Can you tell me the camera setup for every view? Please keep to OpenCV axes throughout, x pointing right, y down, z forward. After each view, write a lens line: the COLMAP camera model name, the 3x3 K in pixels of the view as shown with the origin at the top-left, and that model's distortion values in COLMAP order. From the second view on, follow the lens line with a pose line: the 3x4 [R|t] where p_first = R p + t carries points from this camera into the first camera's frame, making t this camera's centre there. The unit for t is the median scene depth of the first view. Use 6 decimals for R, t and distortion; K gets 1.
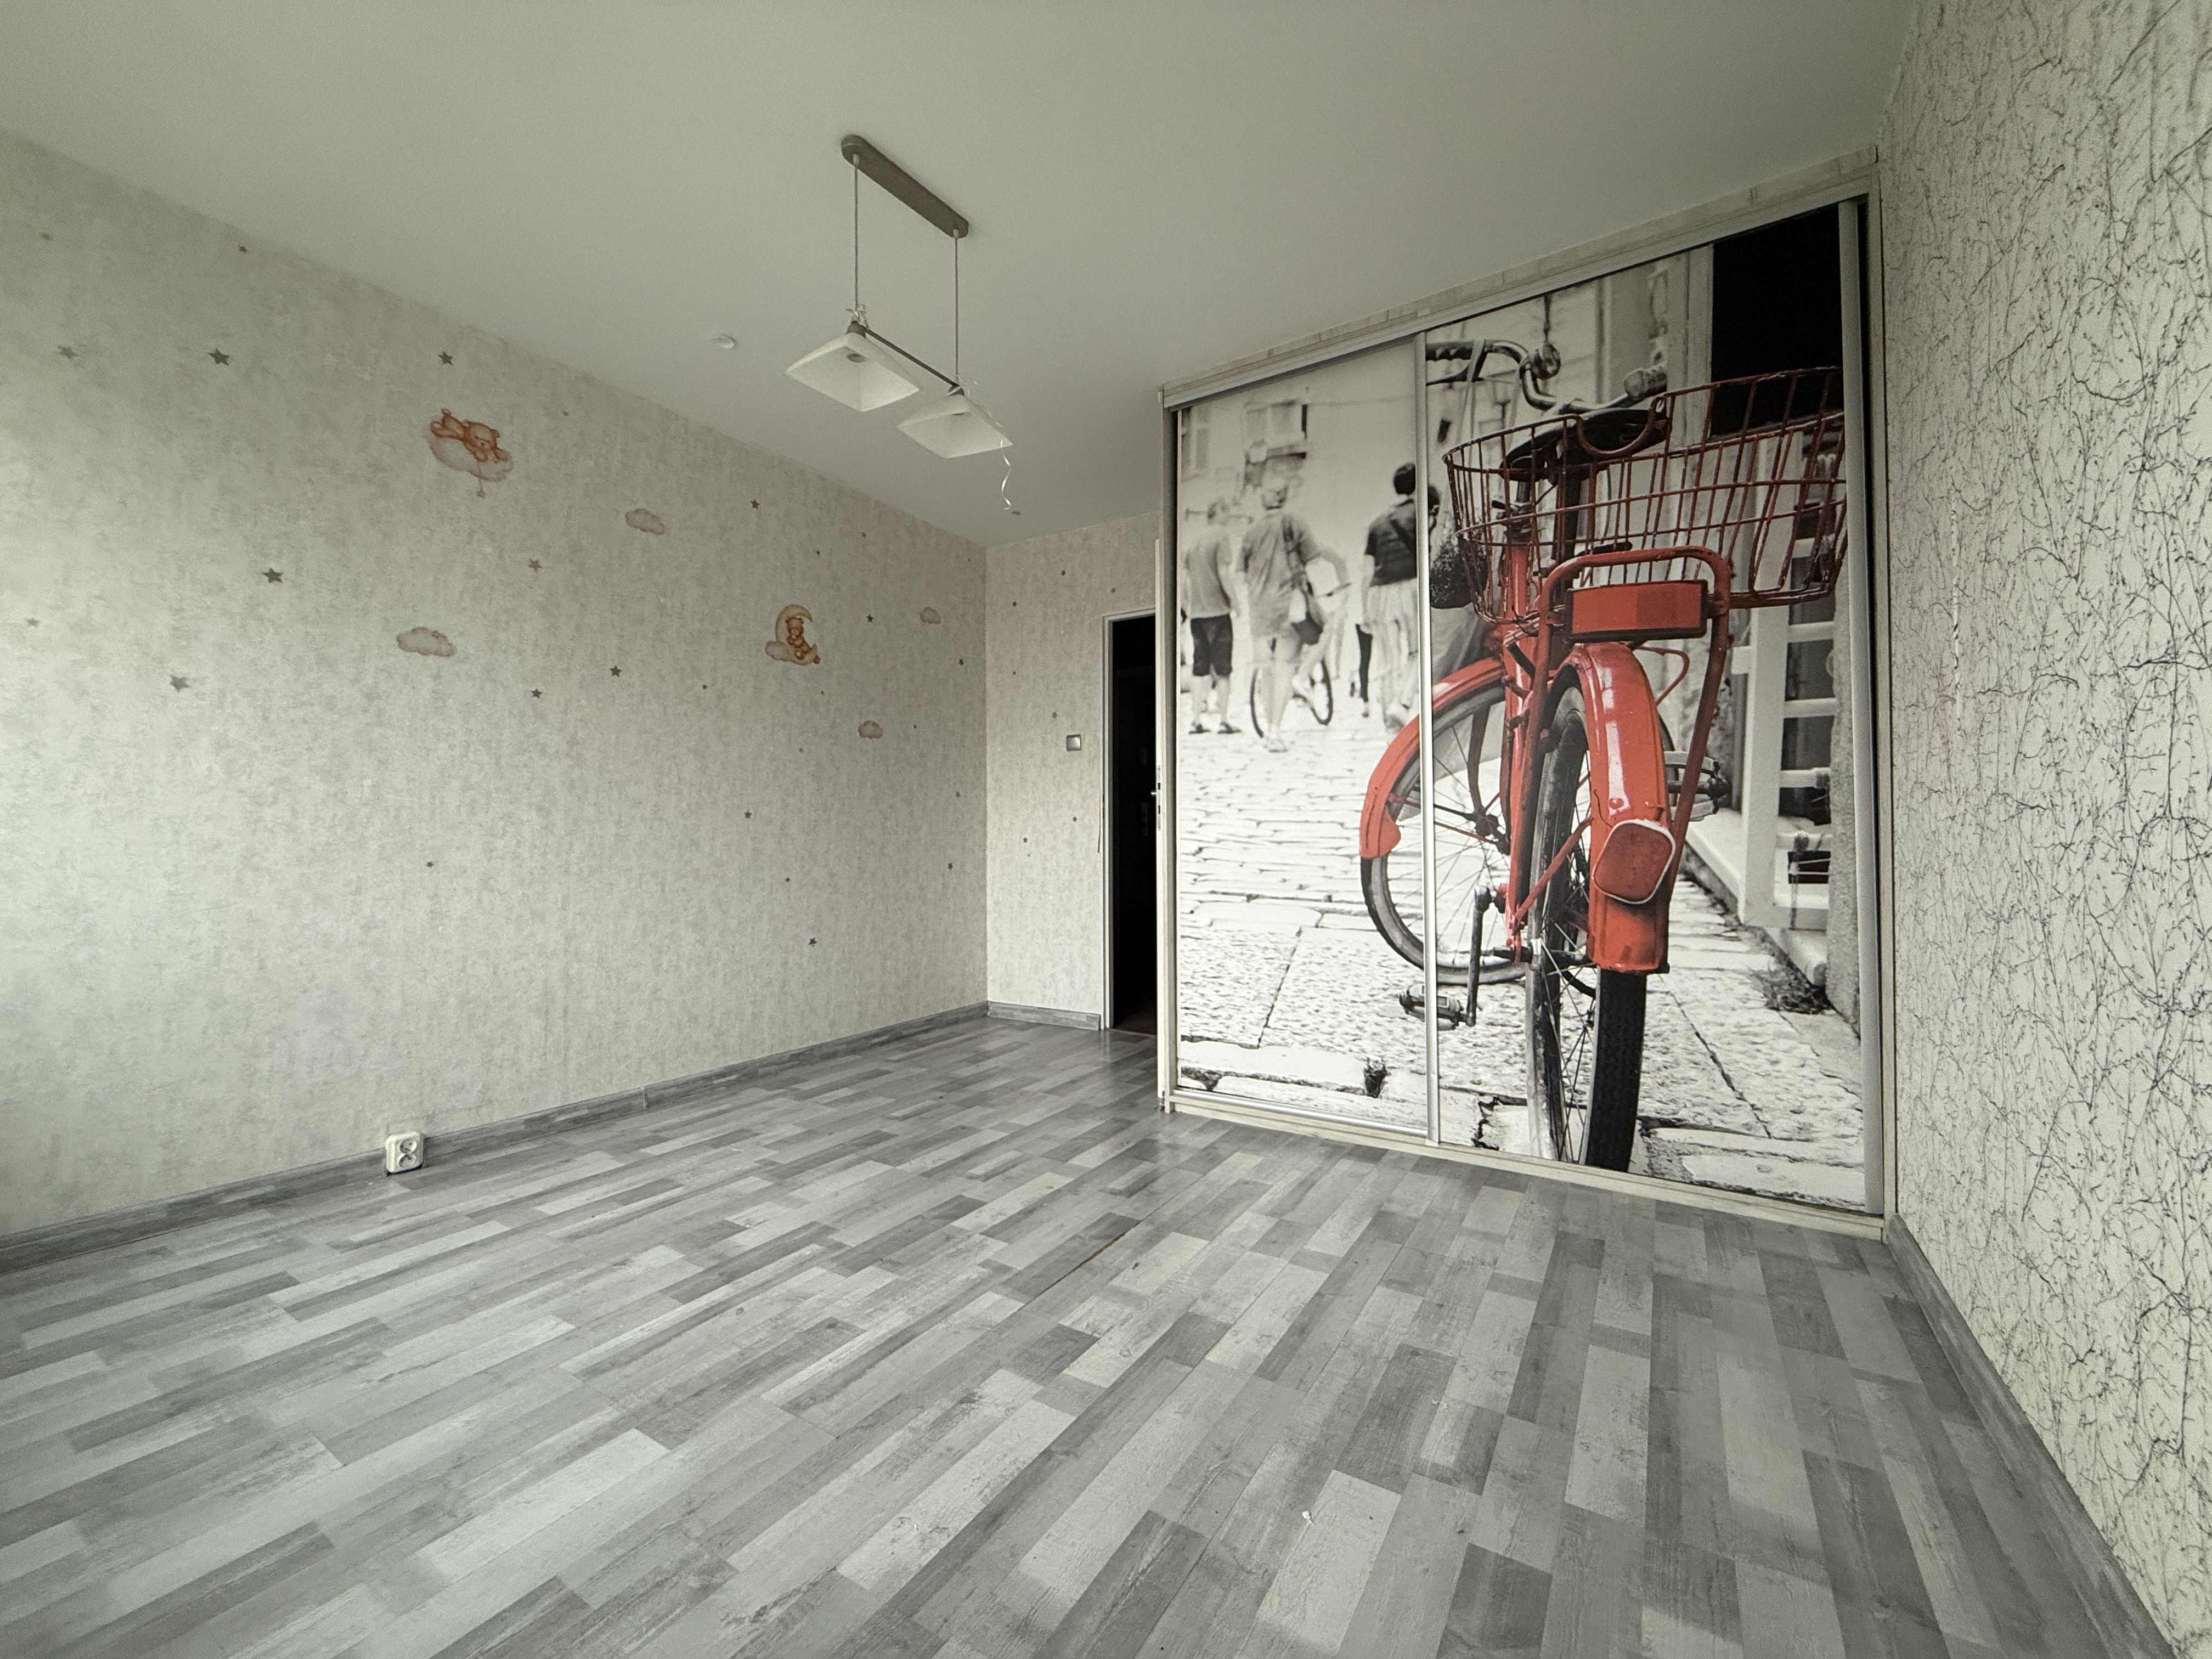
lens RADIAL K [[880.7, 0, 1103.3], [0, 880.7, 833.9], [0, 0, 1]] dist [0.001159, -0.000149]
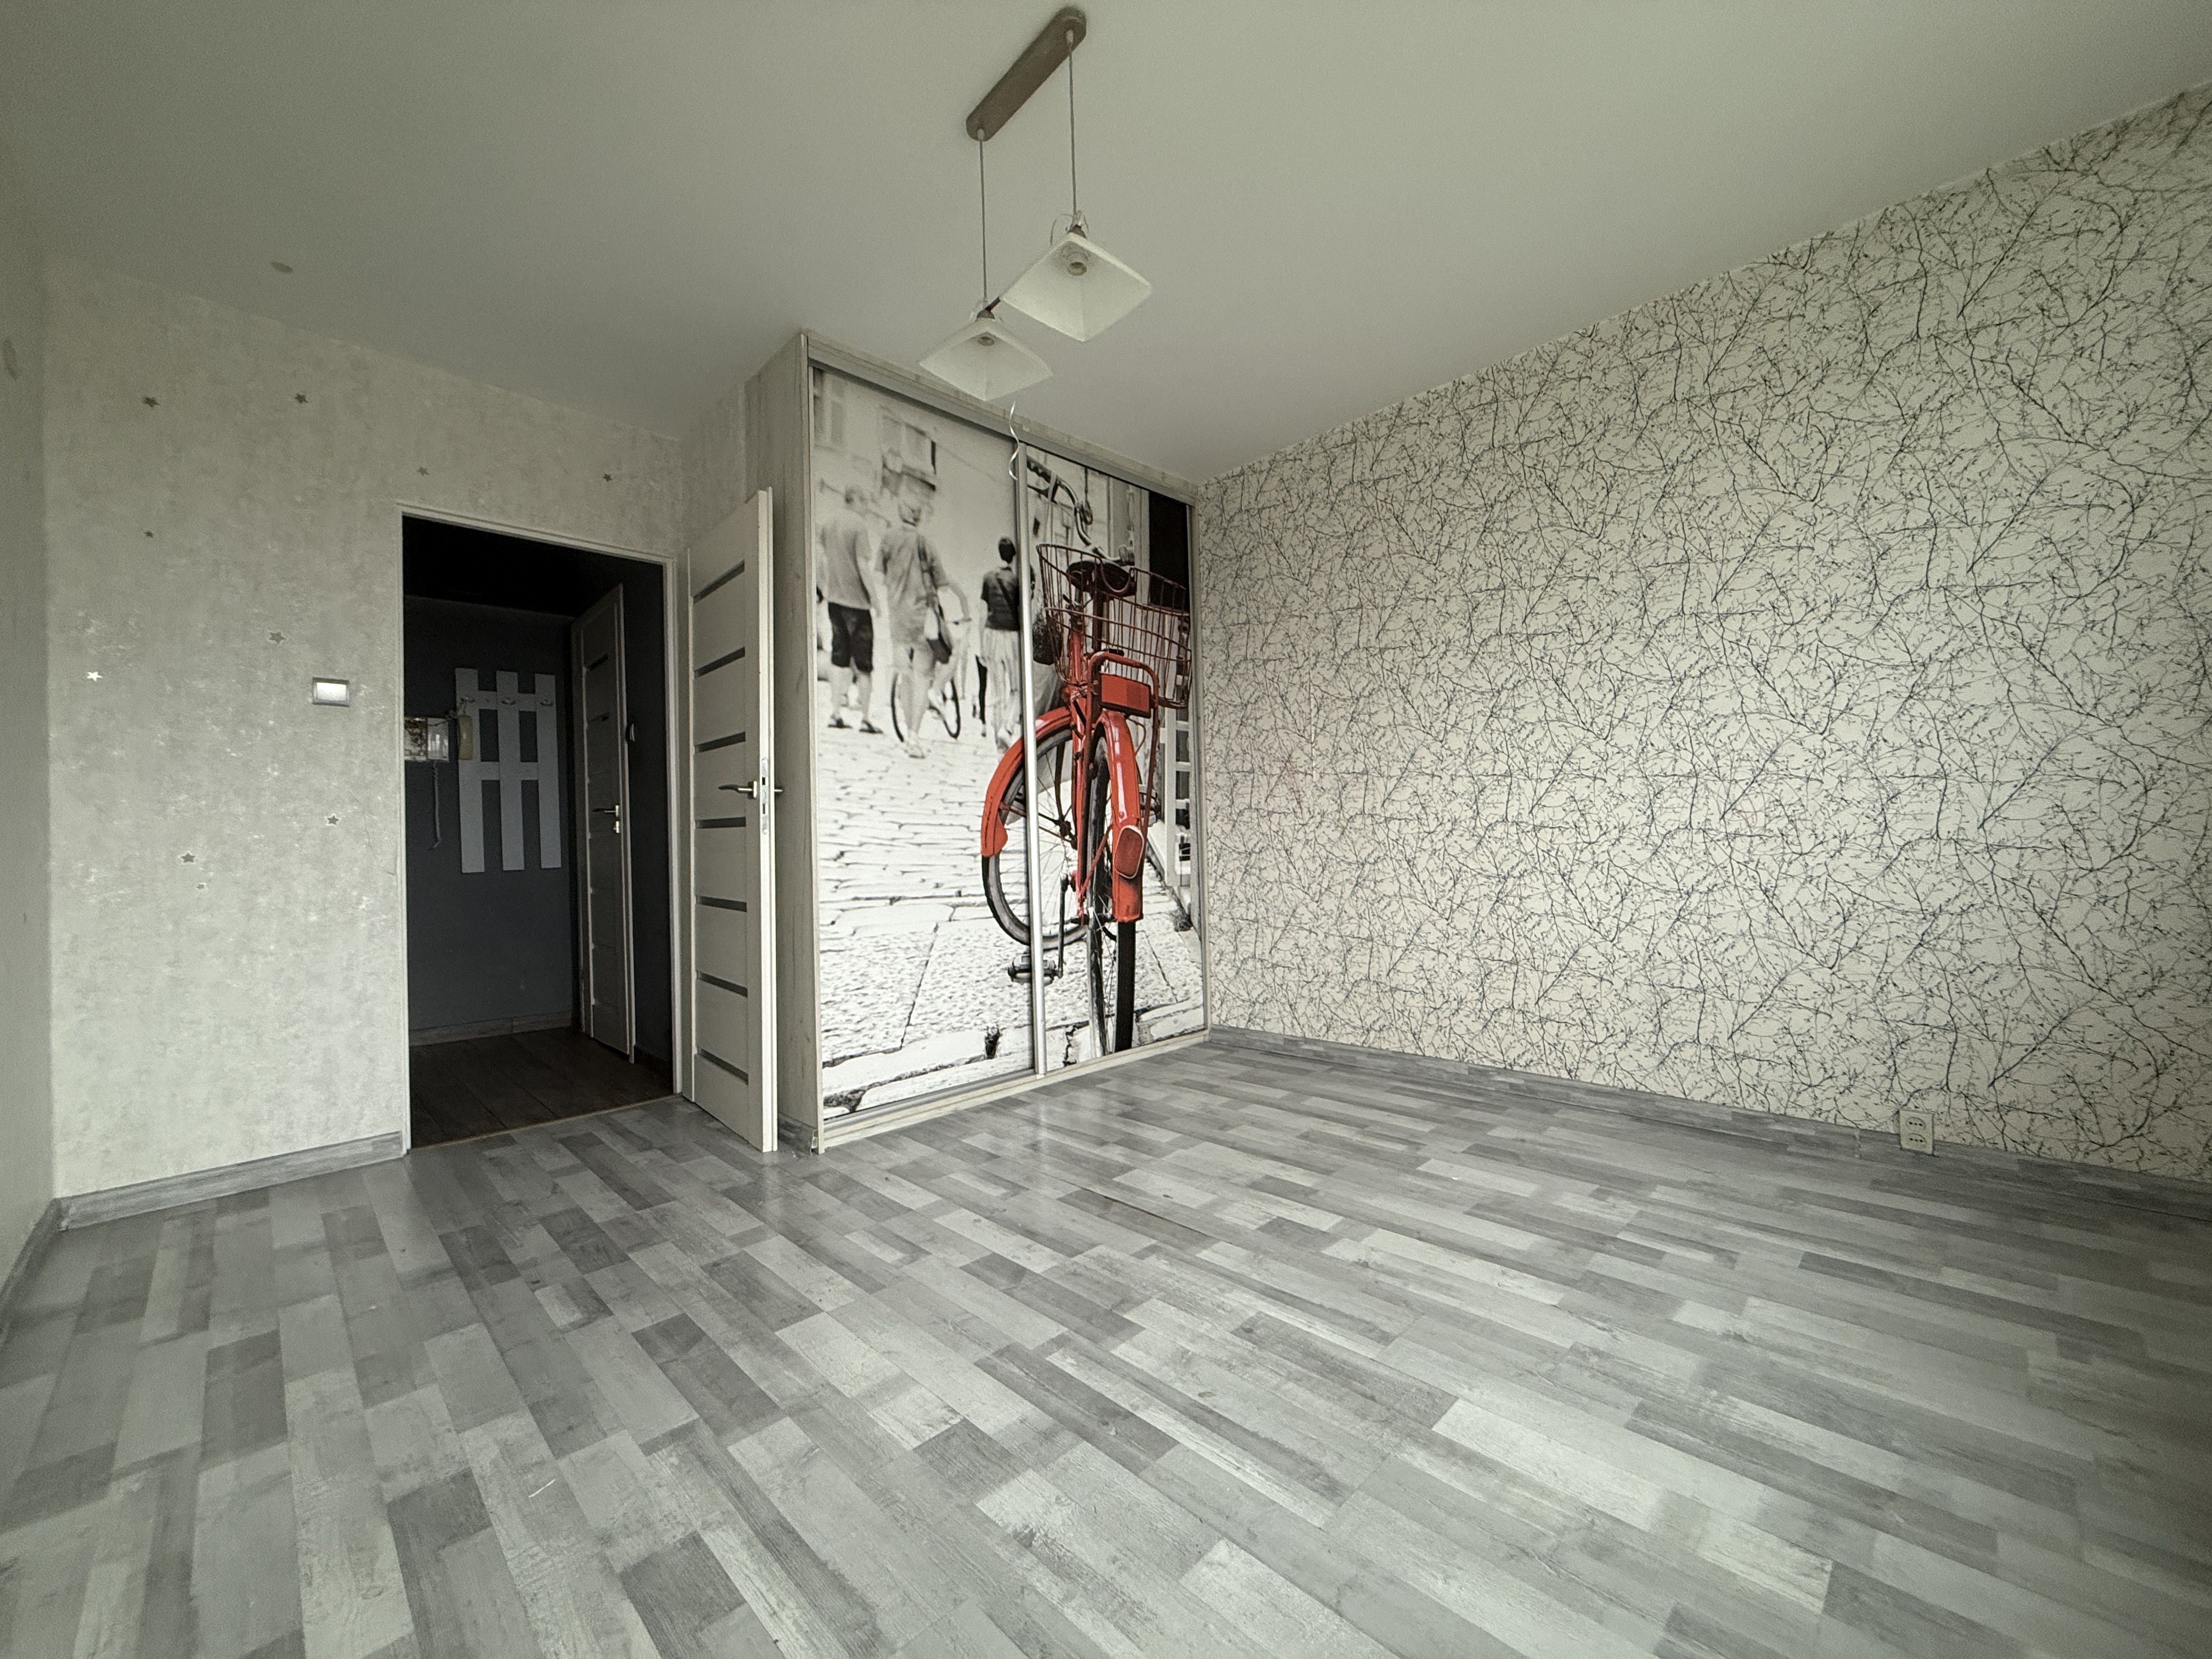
lens RADIAL K [[880.7, 0, 1103.3], [0, 880.7, 833.9], [0, 0, 1]] dist [0.001159, -0.000149]
pose [[0.219131, 0.006996, 0.975670, -0.886480], [0.017655, 0.999782, -0.011135, 0.014604], [-0.975536, 0.019666, 0.218959, 0.641015]]
